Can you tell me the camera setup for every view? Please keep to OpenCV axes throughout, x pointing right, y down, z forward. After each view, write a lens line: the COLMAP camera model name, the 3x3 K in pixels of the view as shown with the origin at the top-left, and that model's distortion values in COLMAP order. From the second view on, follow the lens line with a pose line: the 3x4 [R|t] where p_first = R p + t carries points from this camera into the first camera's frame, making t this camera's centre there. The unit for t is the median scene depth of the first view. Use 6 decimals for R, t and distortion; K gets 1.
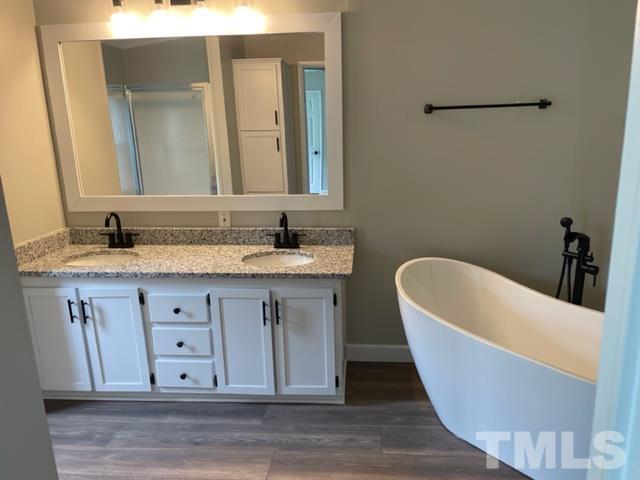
lens RADIAL K [[485.6, 0, 324.8], [0, 485.6, 239.0], [0, 0, 1]] dist [0.092071, -0.133298]
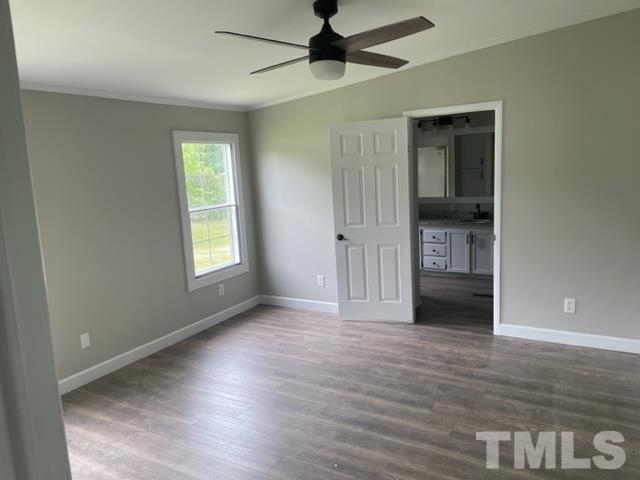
lens RADIAL K [[485.6, 0, 324.8], [0, 485.6, 239.0], [0, 0, 1]] dist [0.092071, -0.133298]
pose [[0.911165, 0.048401, -0.409189, 0.244269], [-0.074361, 0.996087, -0.047760, 0.319683], [0.405276, 0.073945, 0.911199, -1.645943]]
